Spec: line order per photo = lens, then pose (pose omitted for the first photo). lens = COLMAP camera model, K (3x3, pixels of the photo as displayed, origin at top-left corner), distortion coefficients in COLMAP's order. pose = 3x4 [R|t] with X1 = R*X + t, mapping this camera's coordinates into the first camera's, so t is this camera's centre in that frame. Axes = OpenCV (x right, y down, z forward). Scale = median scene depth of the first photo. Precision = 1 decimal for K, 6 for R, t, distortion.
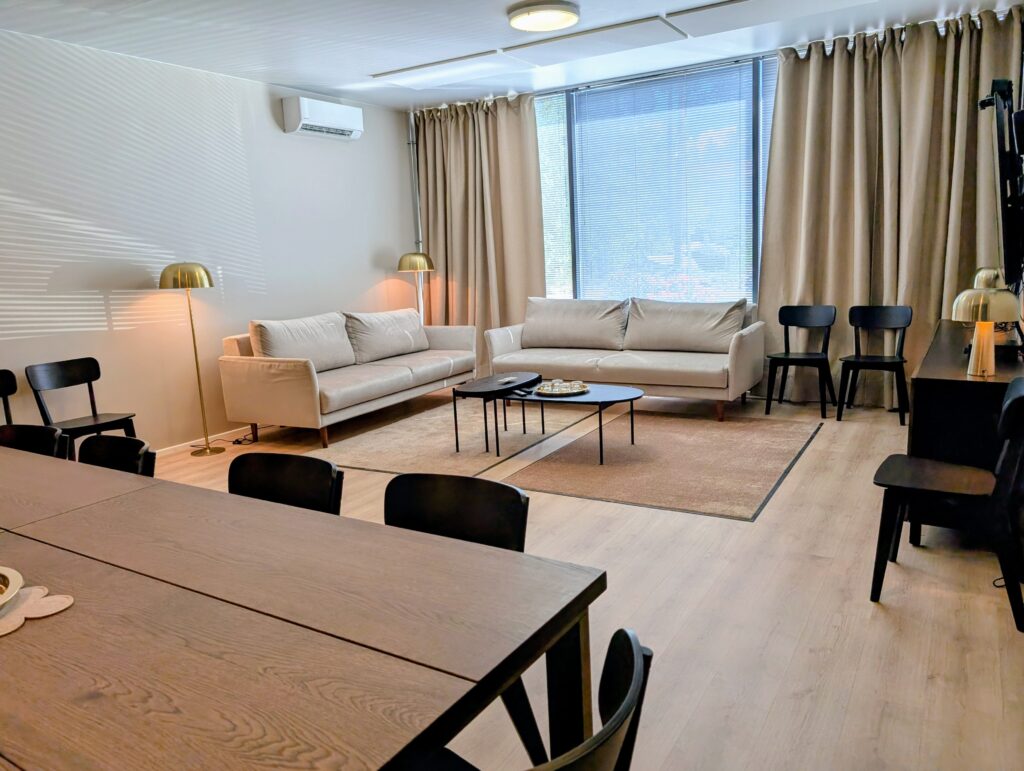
lens RADIAL K [[757.9, 0, 512.0], [0, 757.9, 385.5], [0, 0, 1]] dist [0.055079, -0.000013]
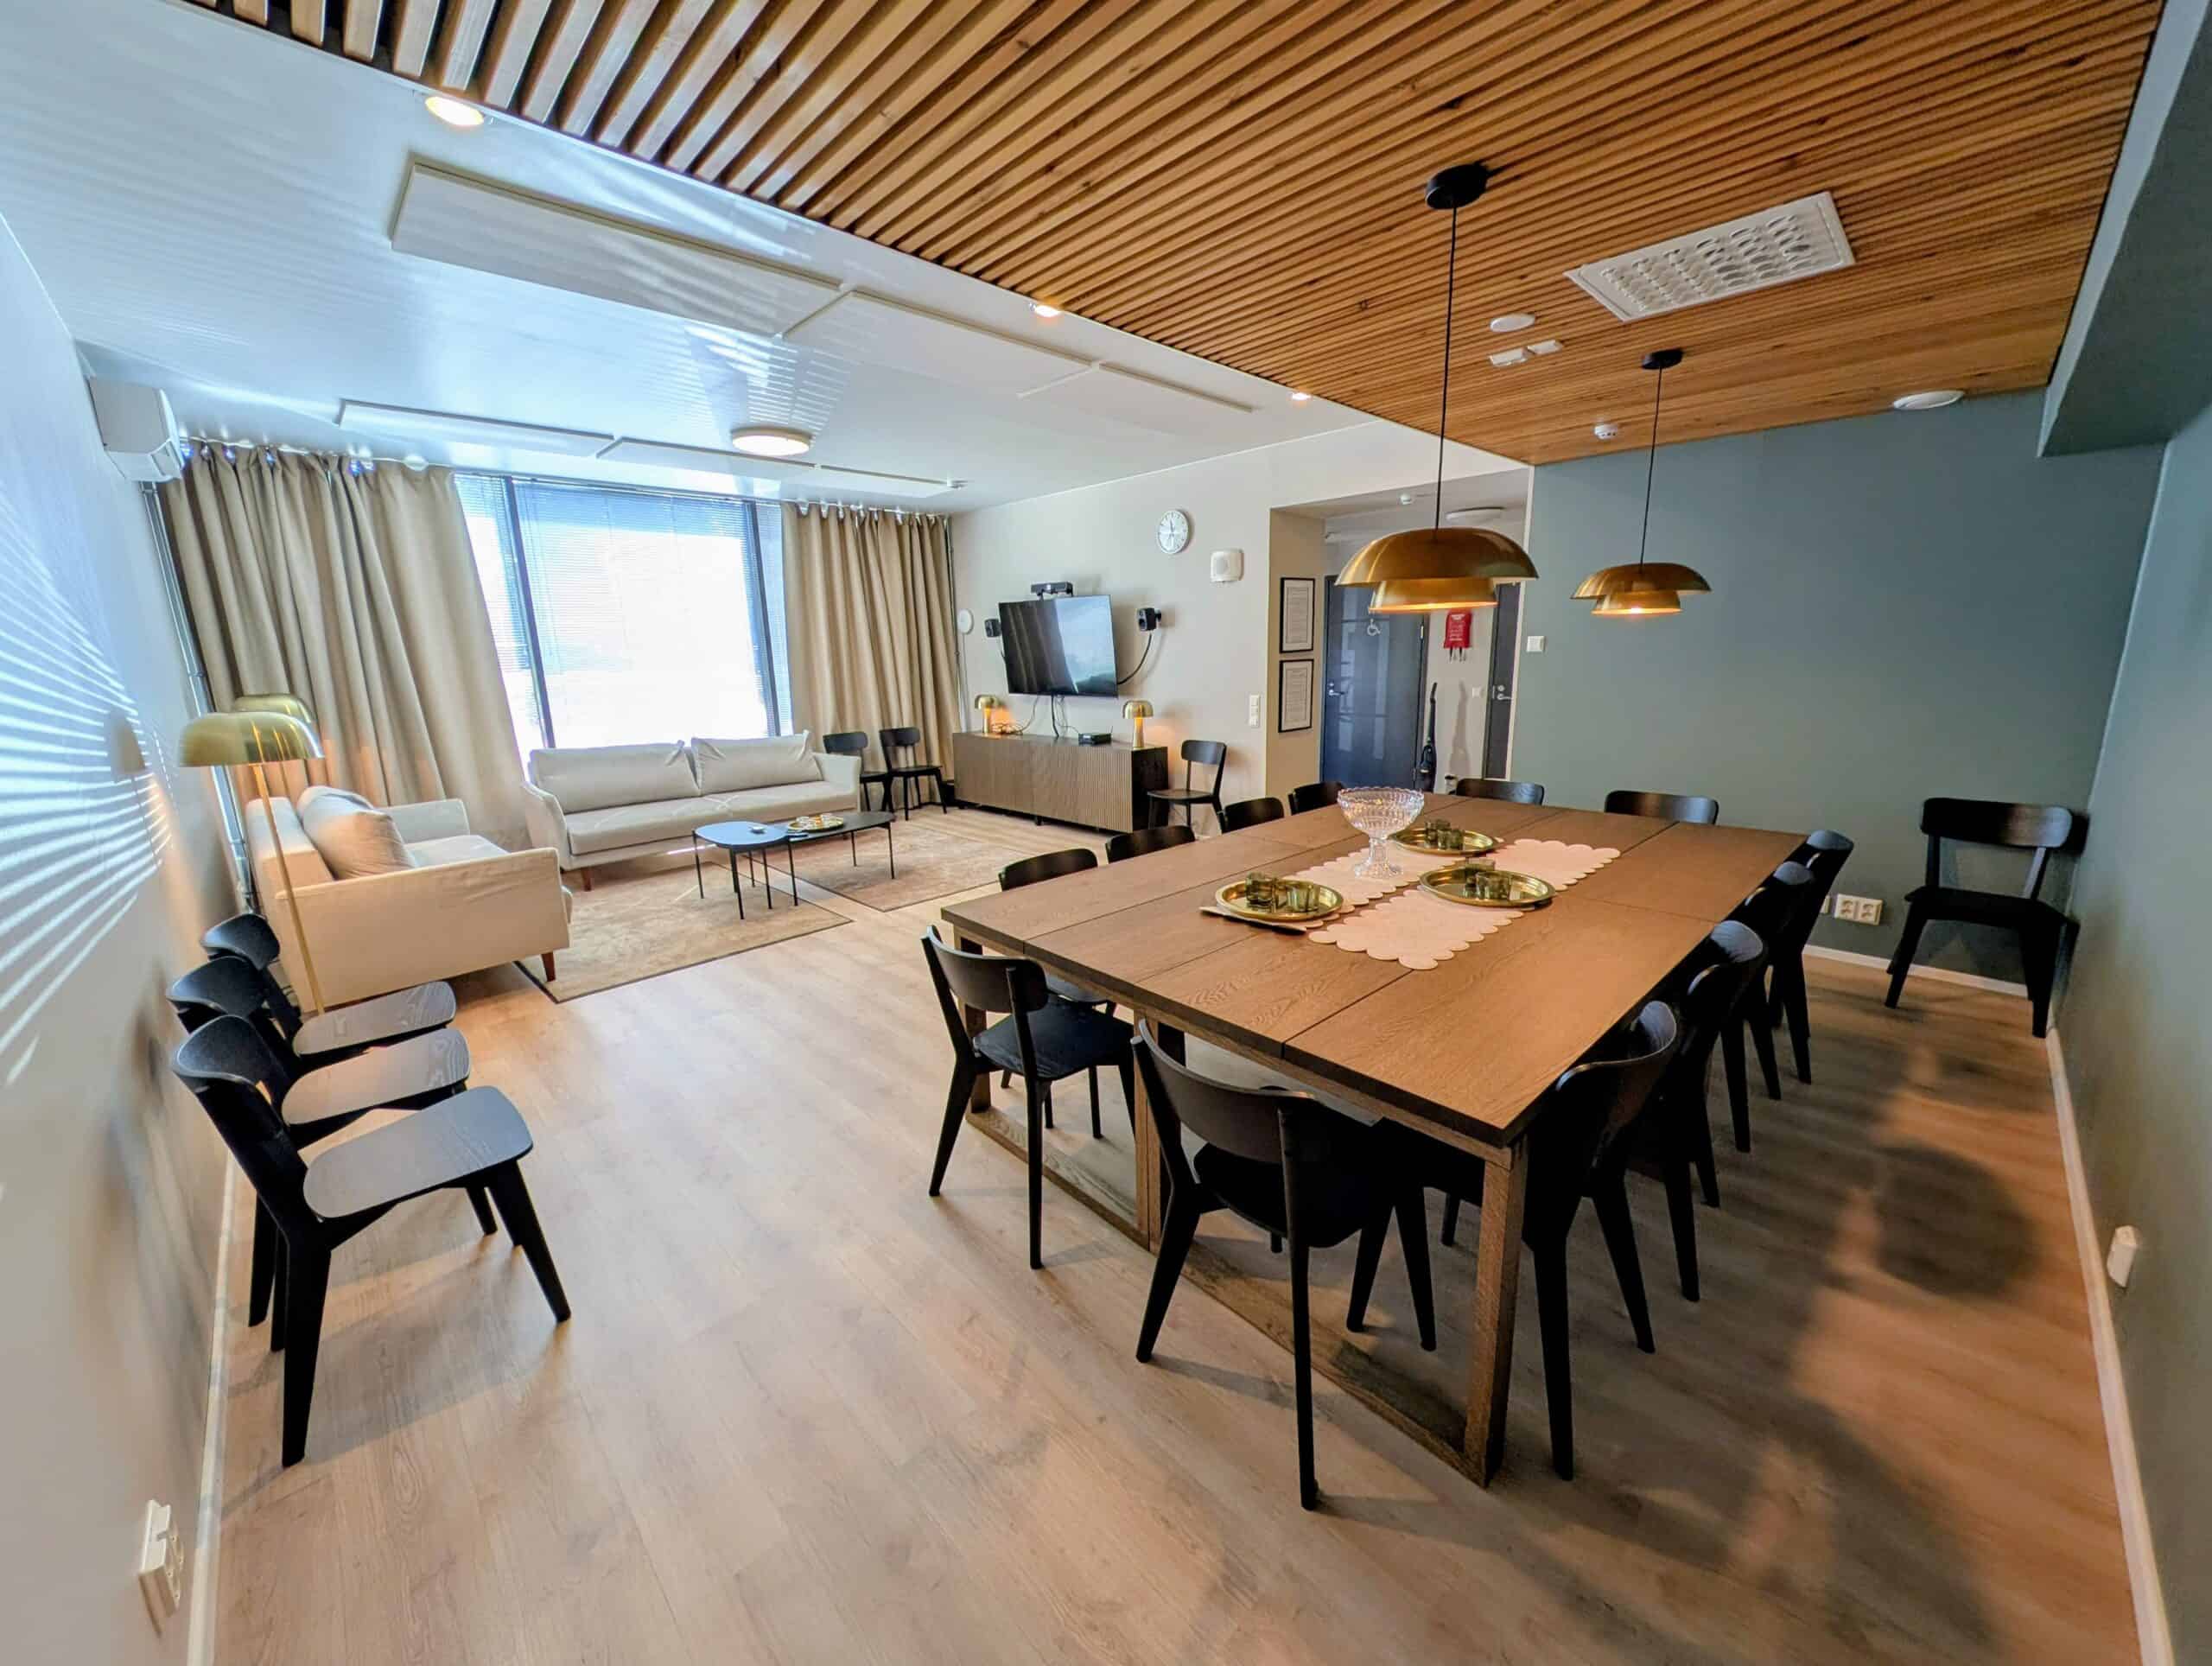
lens RADIAL K [[854.6, 0, 1106.0], [0, 854.6, 833.0], [0, 0, 1]] dist [-0.000844, -0.000117]
pose [[0.247525, -0.169159, 0.954000, -0.753352], [0.185408, 0.974714, 0.124726, -0.043166], [-0.950976, 0.146006, 0.272630, 0.297525]]
